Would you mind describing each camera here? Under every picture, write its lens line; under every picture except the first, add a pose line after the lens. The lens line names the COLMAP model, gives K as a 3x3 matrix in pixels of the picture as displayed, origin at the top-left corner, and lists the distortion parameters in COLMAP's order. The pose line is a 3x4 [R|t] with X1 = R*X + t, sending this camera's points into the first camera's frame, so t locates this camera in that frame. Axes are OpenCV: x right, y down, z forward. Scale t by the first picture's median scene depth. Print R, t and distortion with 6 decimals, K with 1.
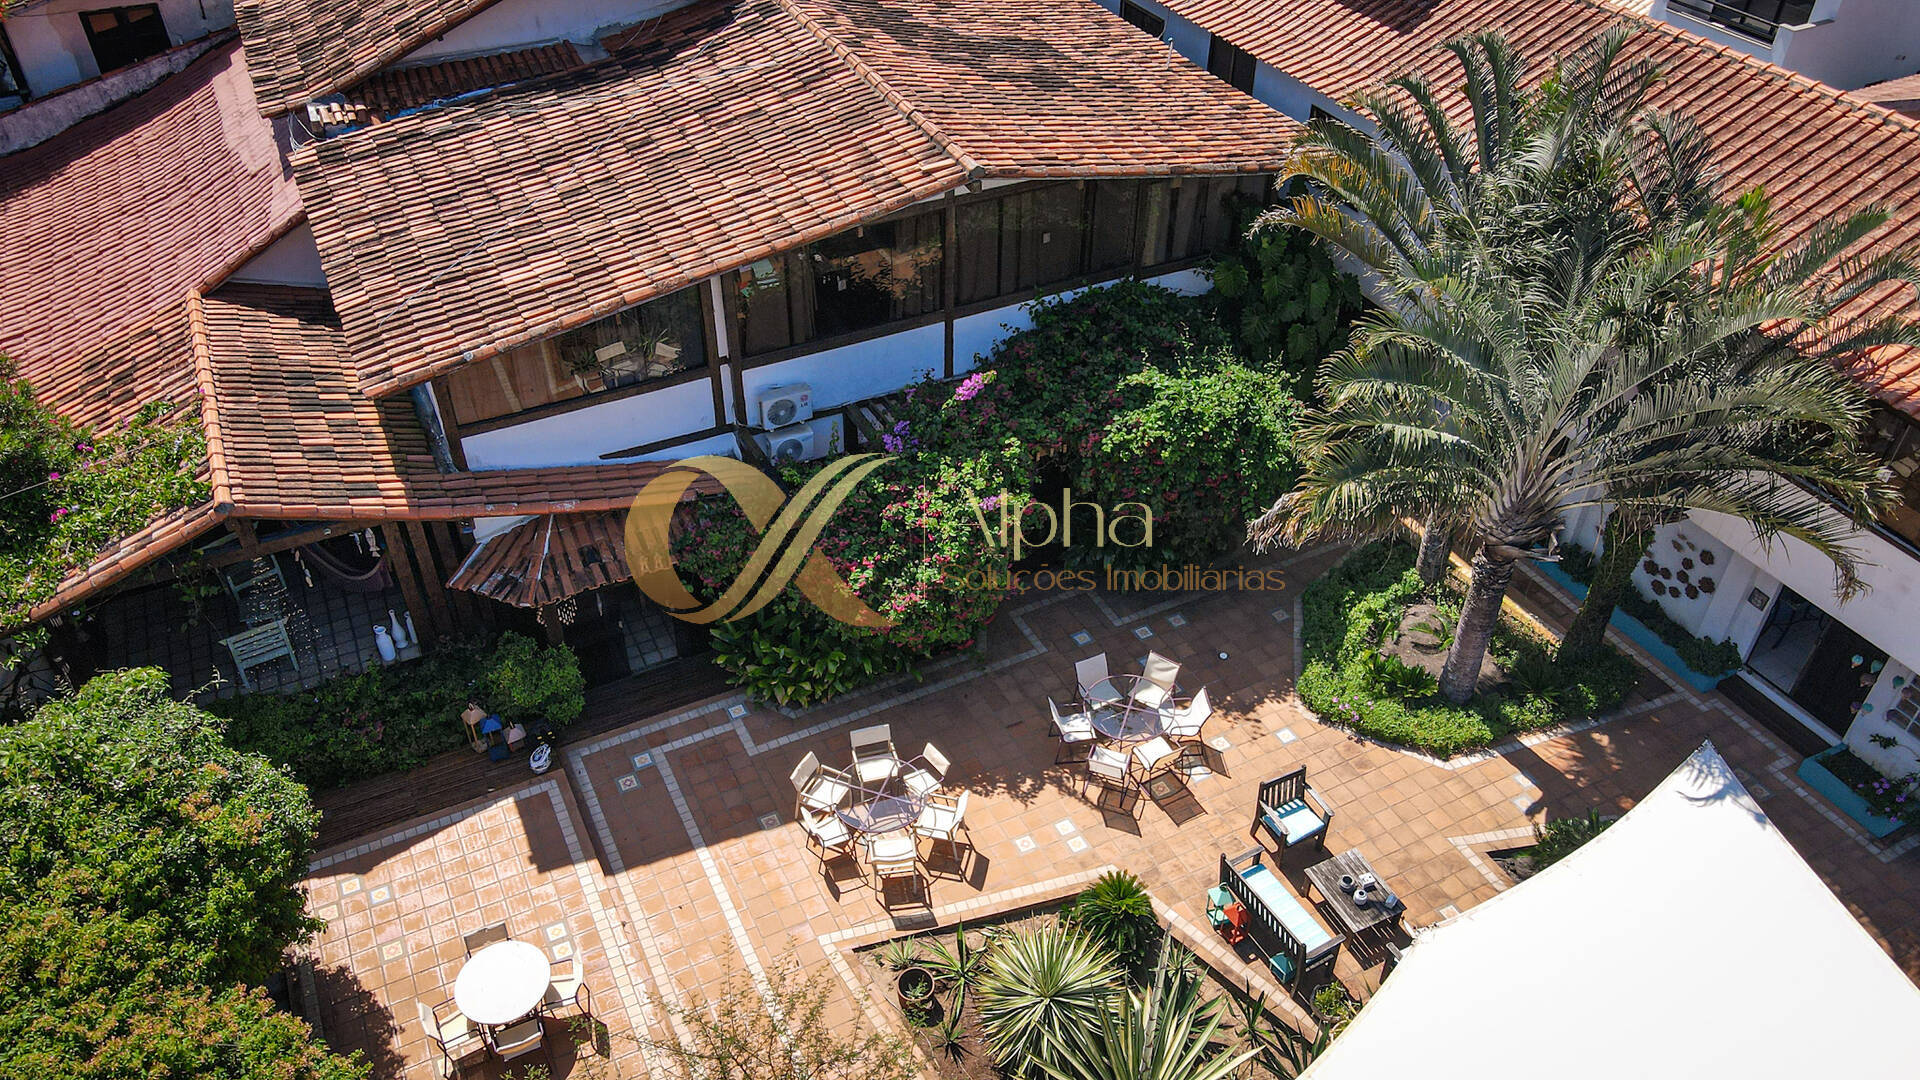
lens RADIAL K [[1412.1, 0, 960.0], [0, 1412.1, 540.0], [0, 0, 1]] dist [-0.001617, 0.037135]
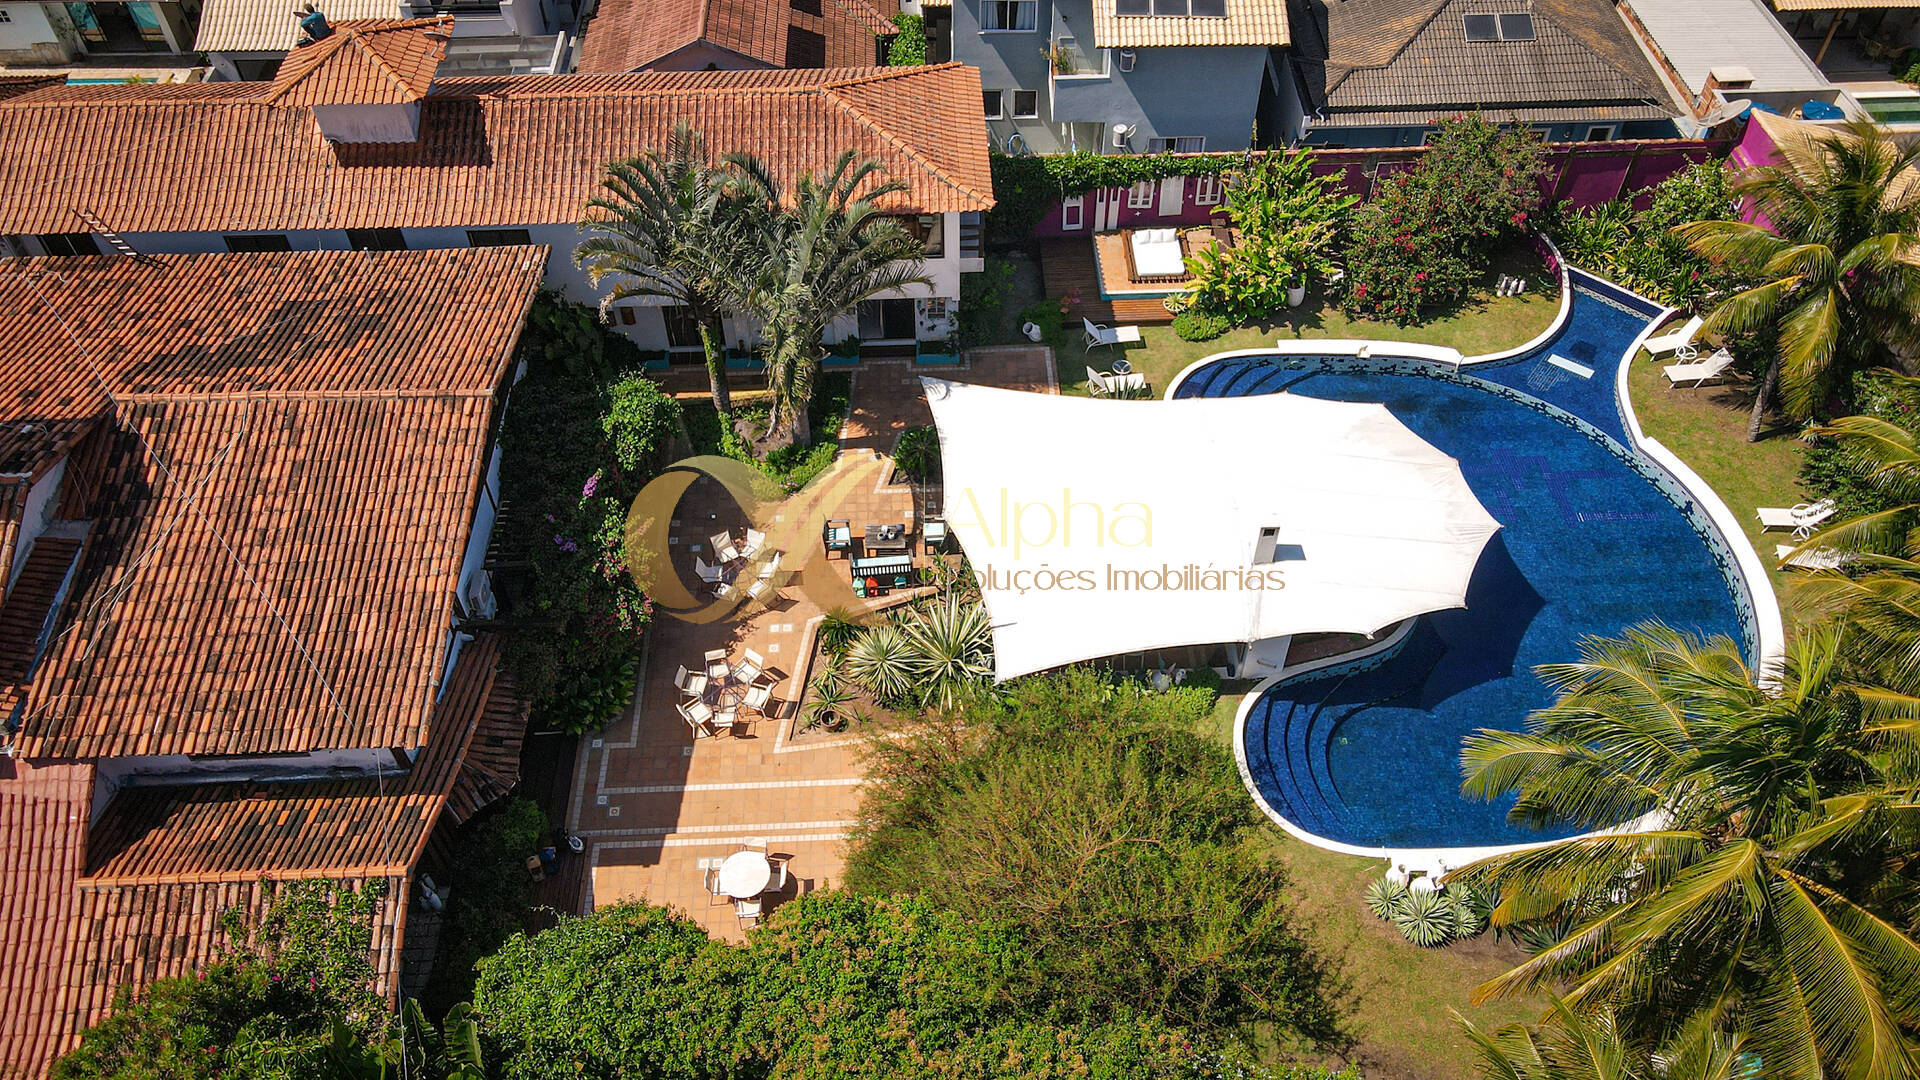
lens RADIAL K [[1412.1, 0, 960.0], [0, 1412.1, 540.0], [0, 0, 1]] dist [-0.001617, 0.037135]
pose [[0.412054, -0.689618, 0.595515, -0.858686], [0.576691, 0.703399, 0.415521, -0.513506], [-0.705435, 0.172211, 0.687535, -0.468440]]
